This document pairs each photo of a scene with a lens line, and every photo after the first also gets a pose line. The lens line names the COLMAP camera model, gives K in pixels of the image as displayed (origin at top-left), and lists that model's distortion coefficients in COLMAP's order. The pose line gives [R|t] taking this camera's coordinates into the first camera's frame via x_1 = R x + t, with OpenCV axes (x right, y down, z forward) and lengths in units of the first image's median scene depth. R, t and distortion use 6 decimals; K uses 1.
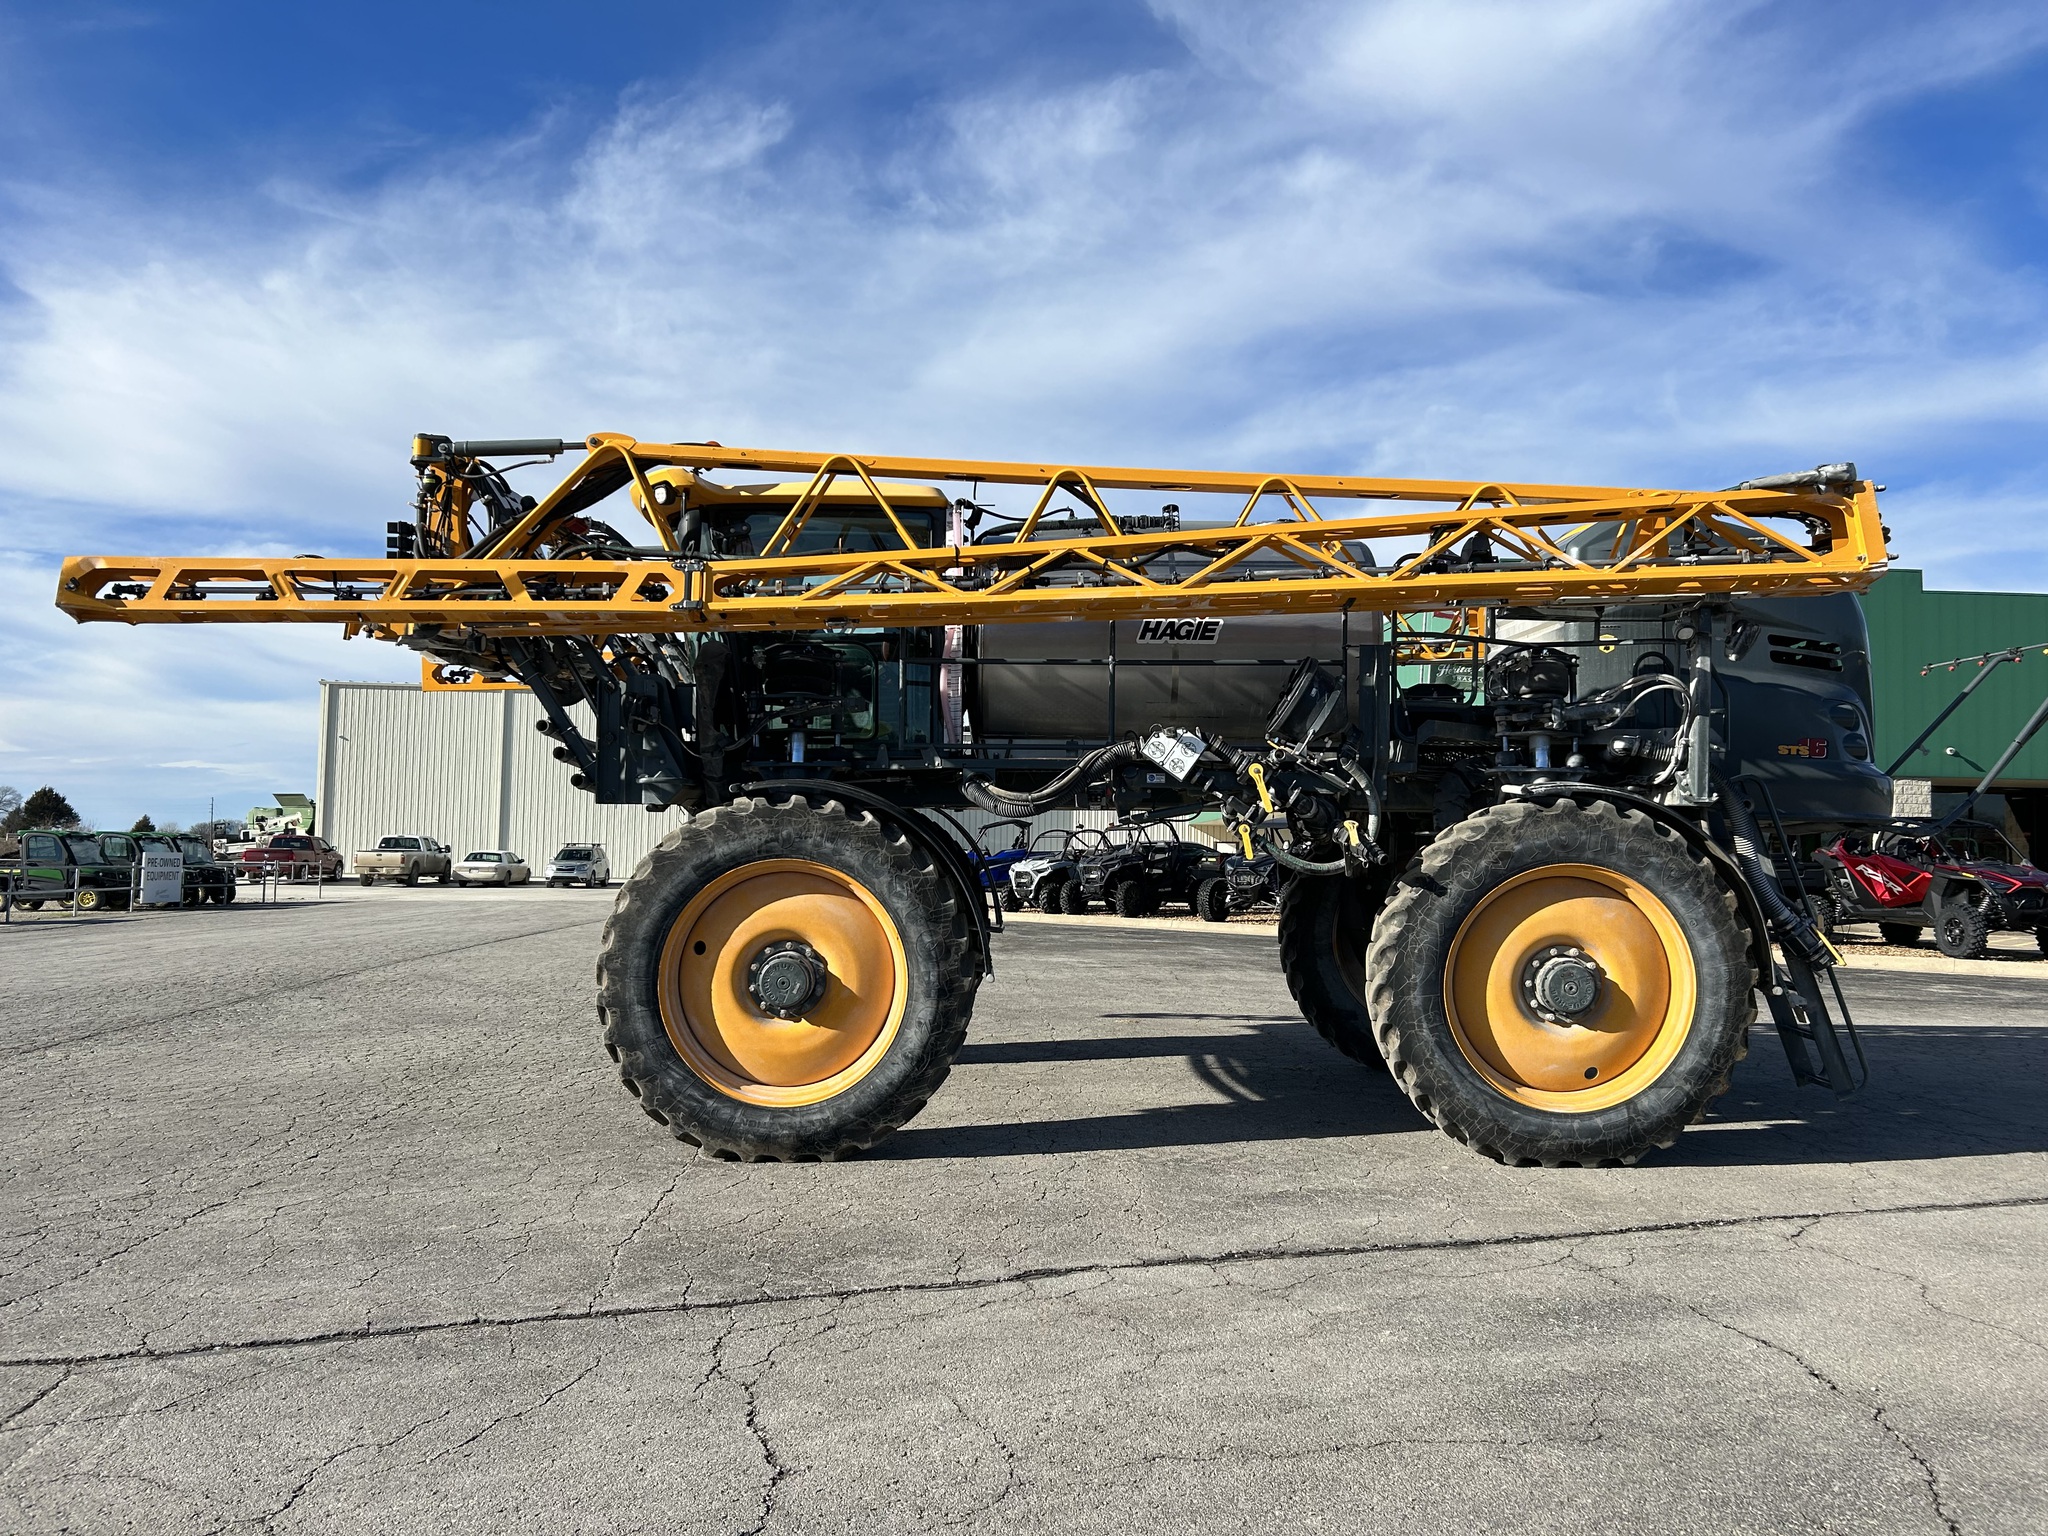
lens RADIAL K [[1558.5, 0, 1035.9], [0, 1558.5, 723.4], [0, 0, 1]] dist [0.079189, -0.099380]
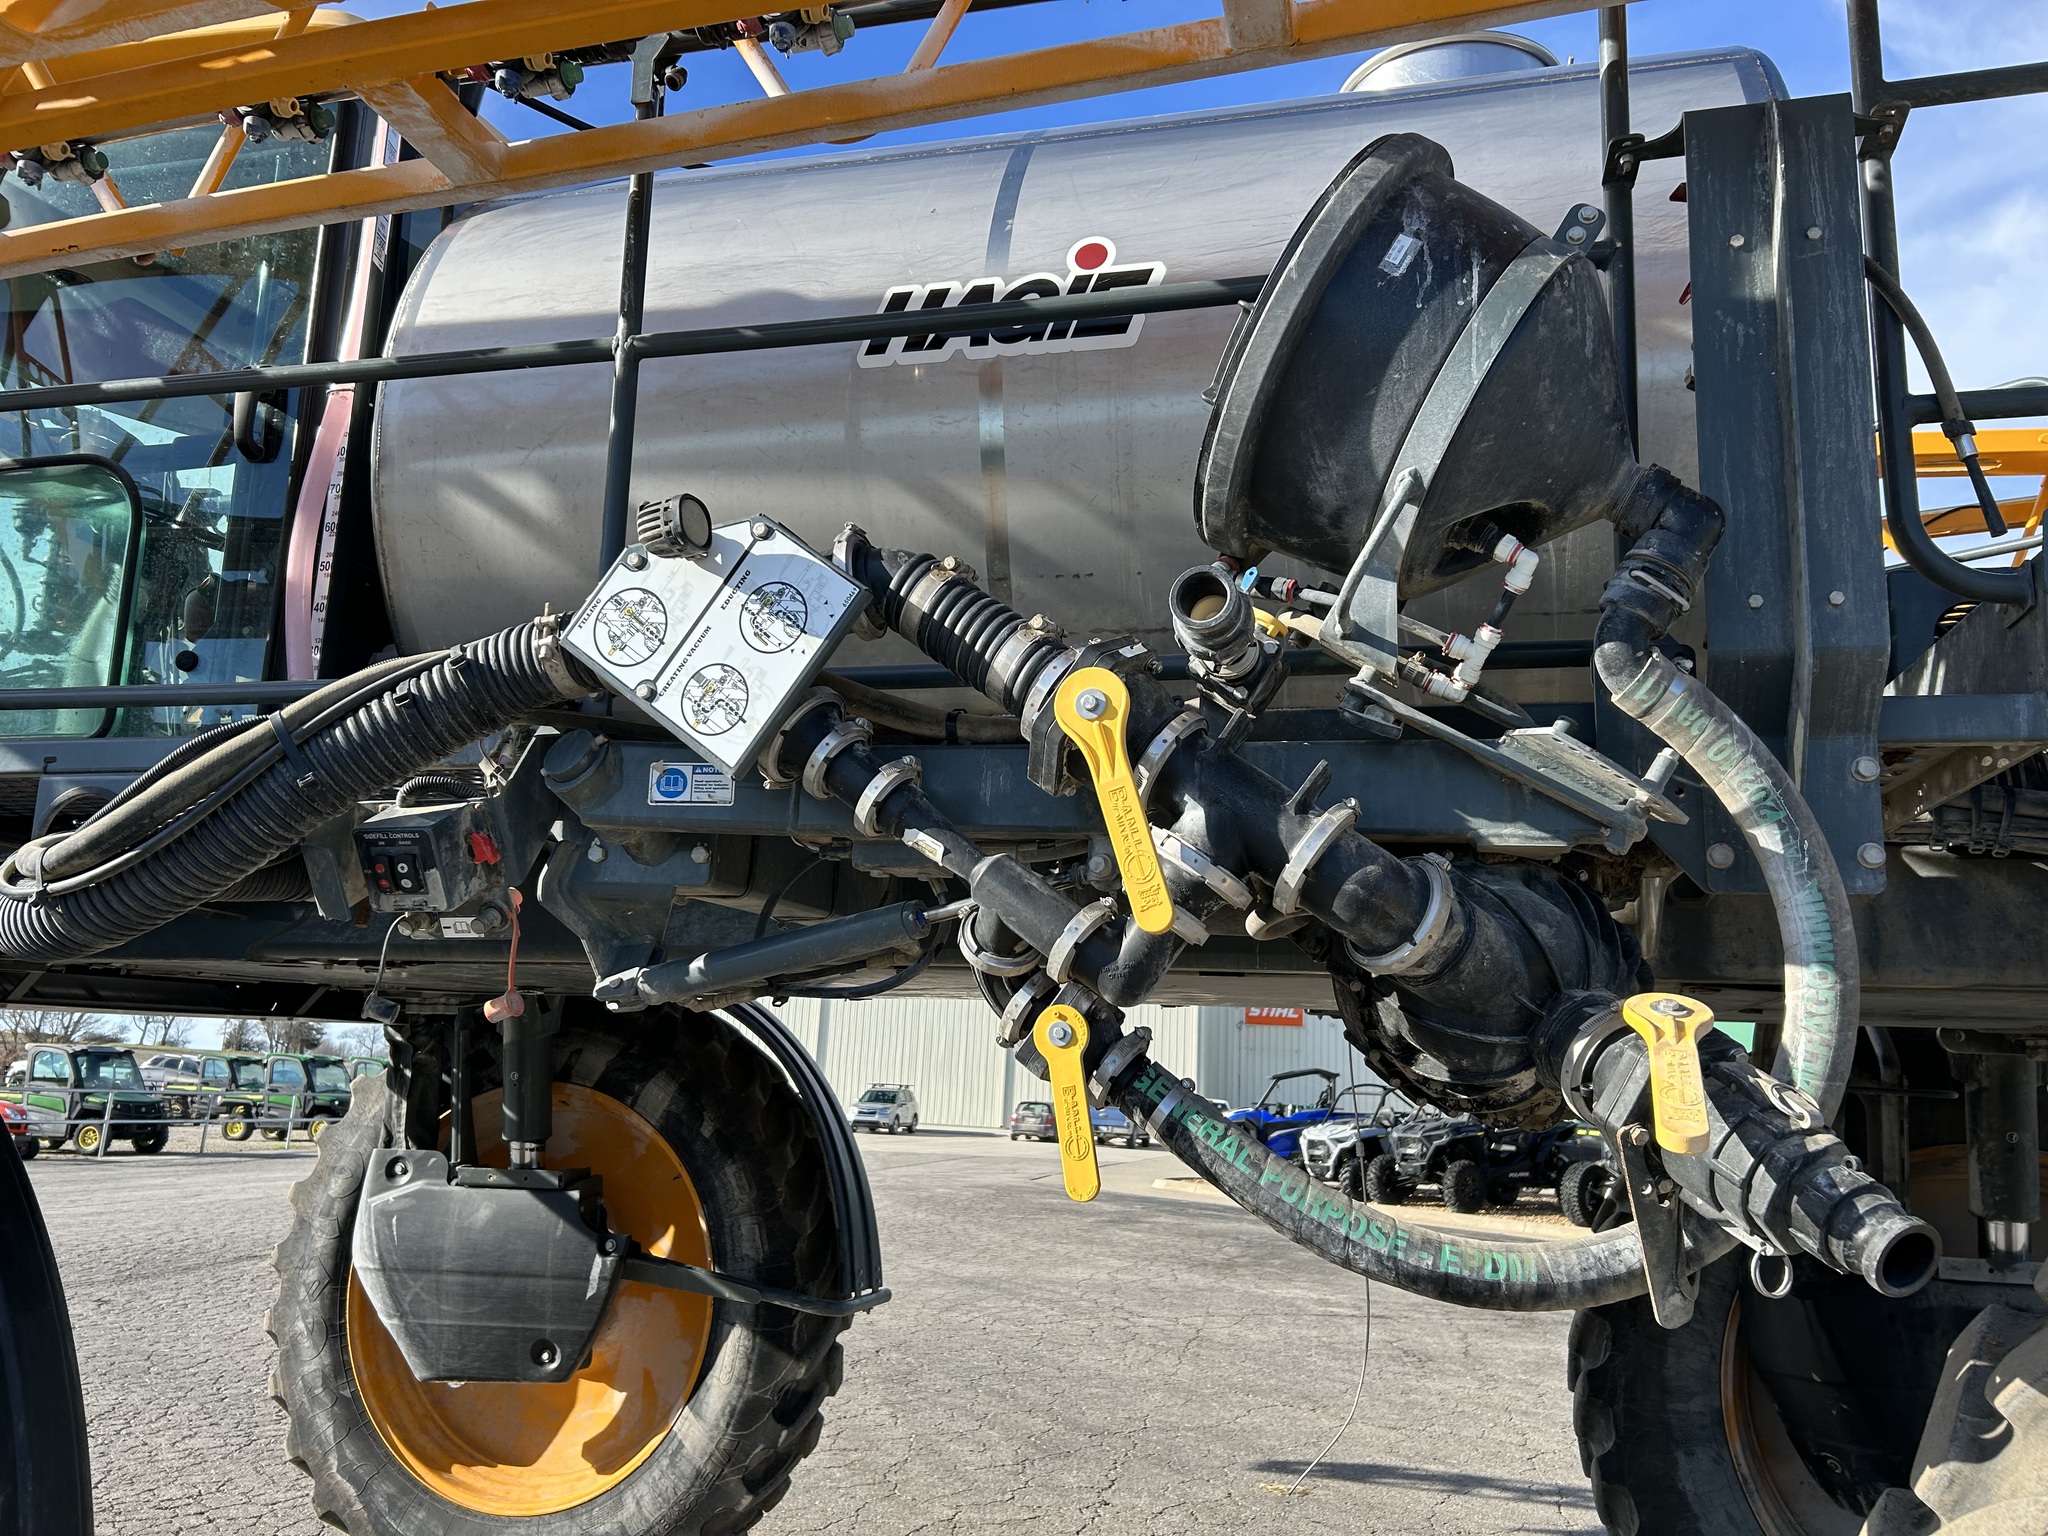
lens RADIAL K [[1544.5, 0, 1026.4], [0, 1544.5, 764.4], [0, 0, 1]] dist [0.076302, -0.095153]
pose [[0.965931, -0.023291, -0.257749, 0.175803], [-0.011343, 0.991175, -0.132075, 0.059851], [0.258551, 0.130499, 0.957142, 0.803530]]
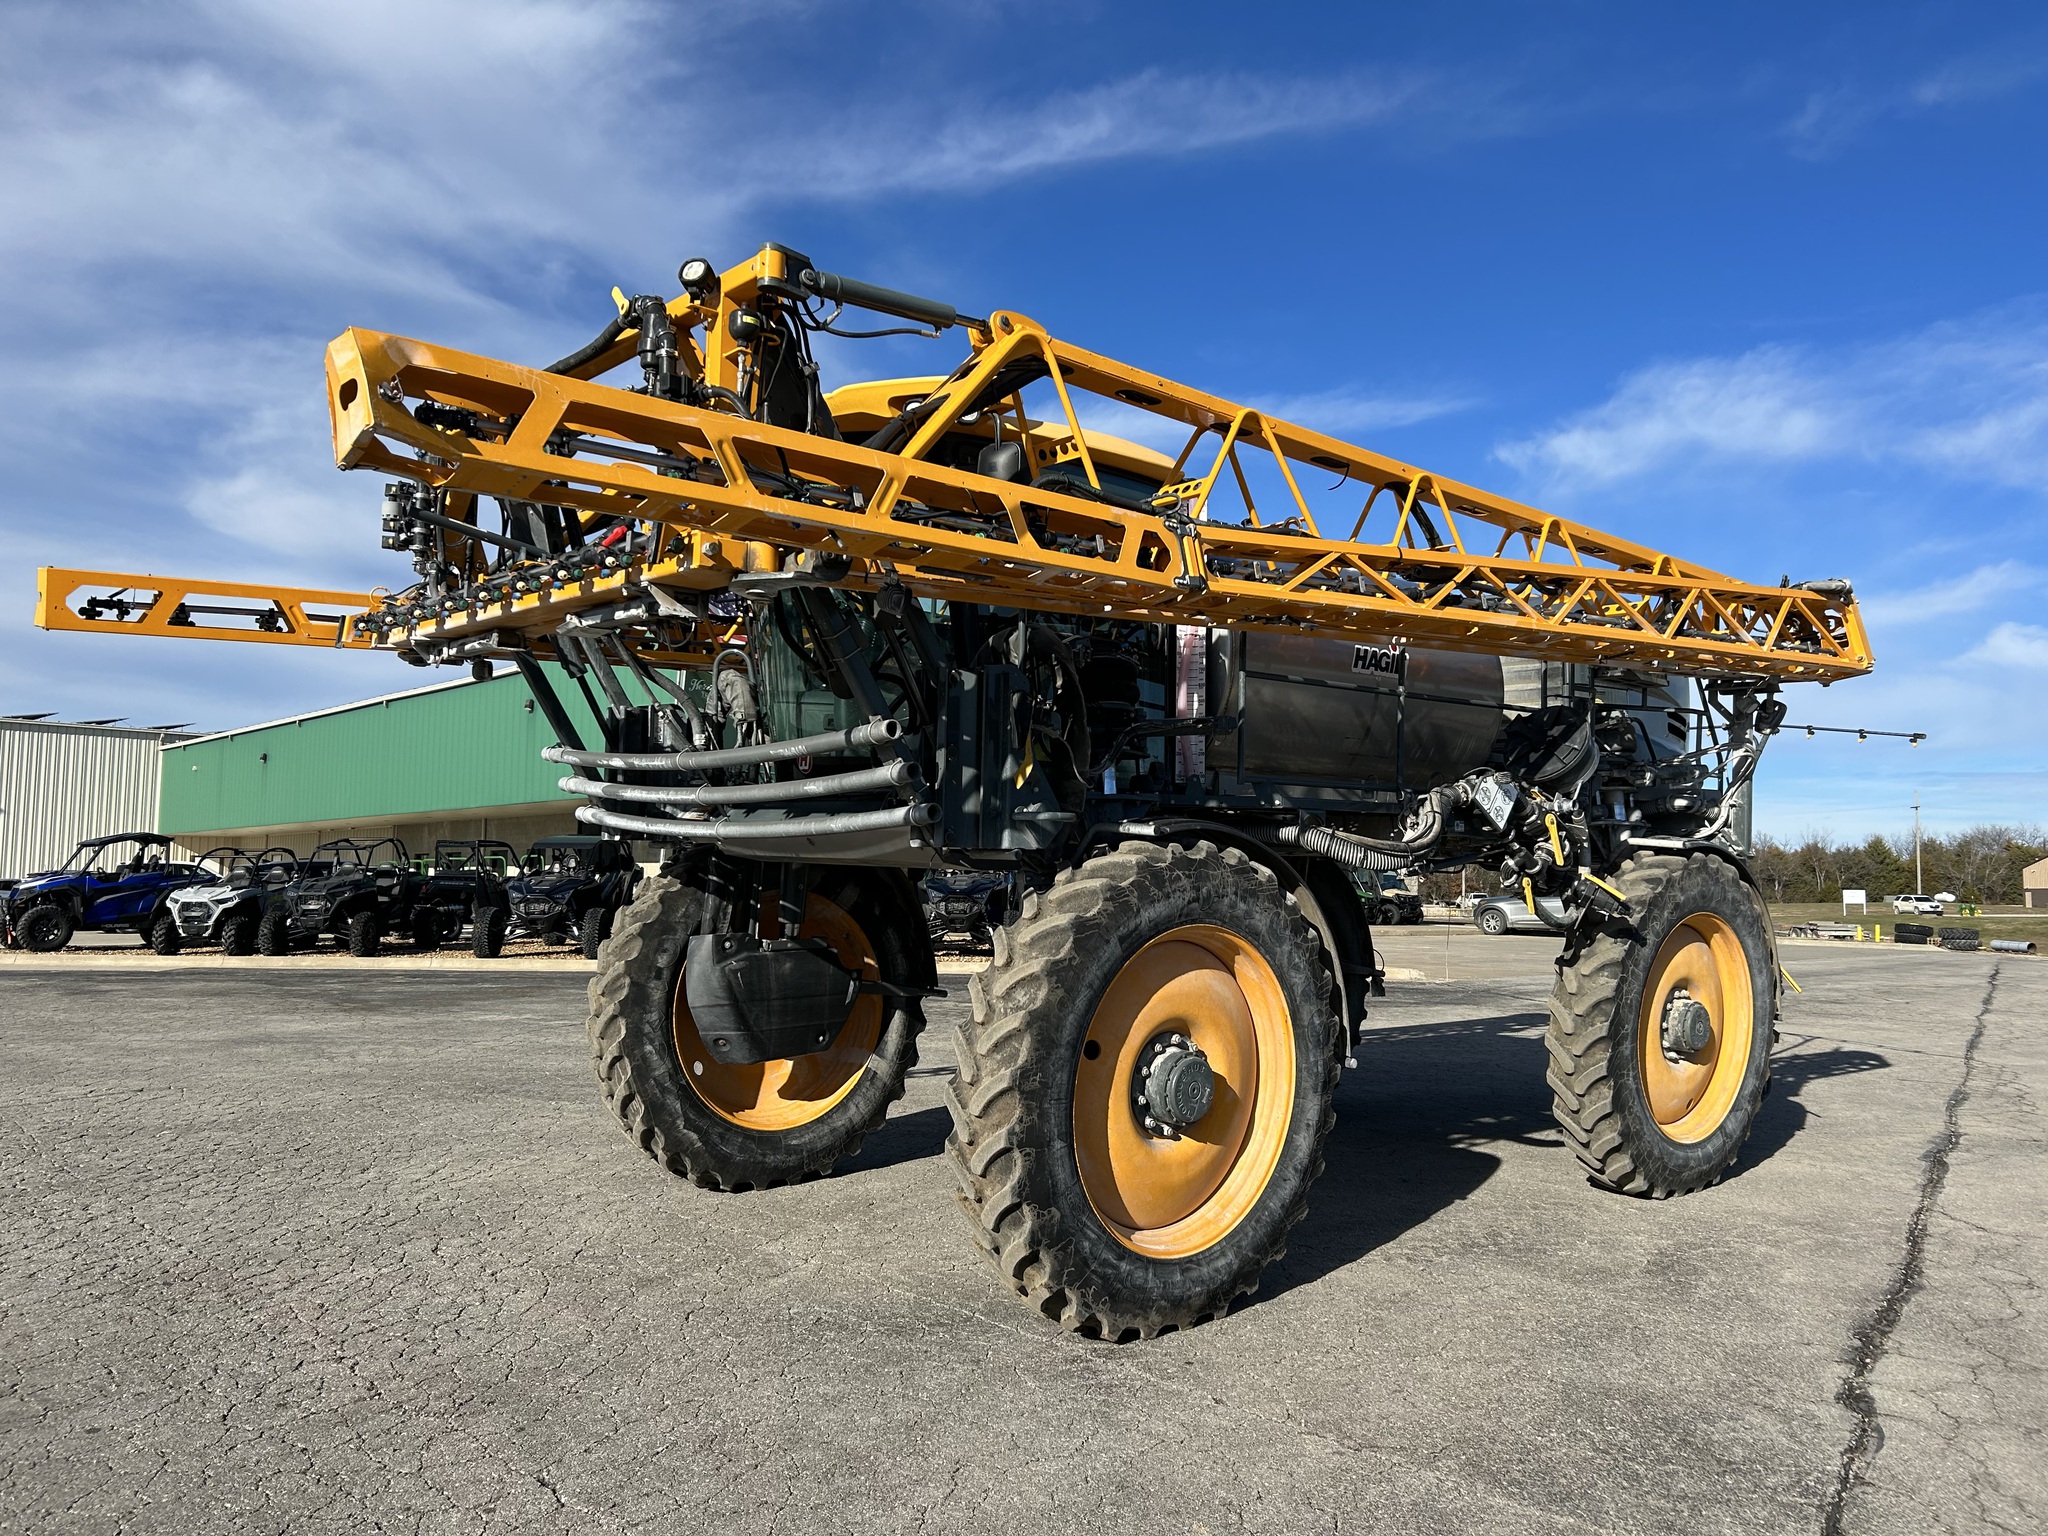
lens RADIAL K [[1558.5, 0, 1035.9], [0, 1558.5, 723.4], [0, 0, 1]] dist [0.079189, -0.099380]
pose [[0.755197, 0.060168, 0.652731, -0.705006], [-0.056666, 0.998043, -0.026437, 0.013547], [-0.653044, -0.017023, 0.757128, 0.469441]]
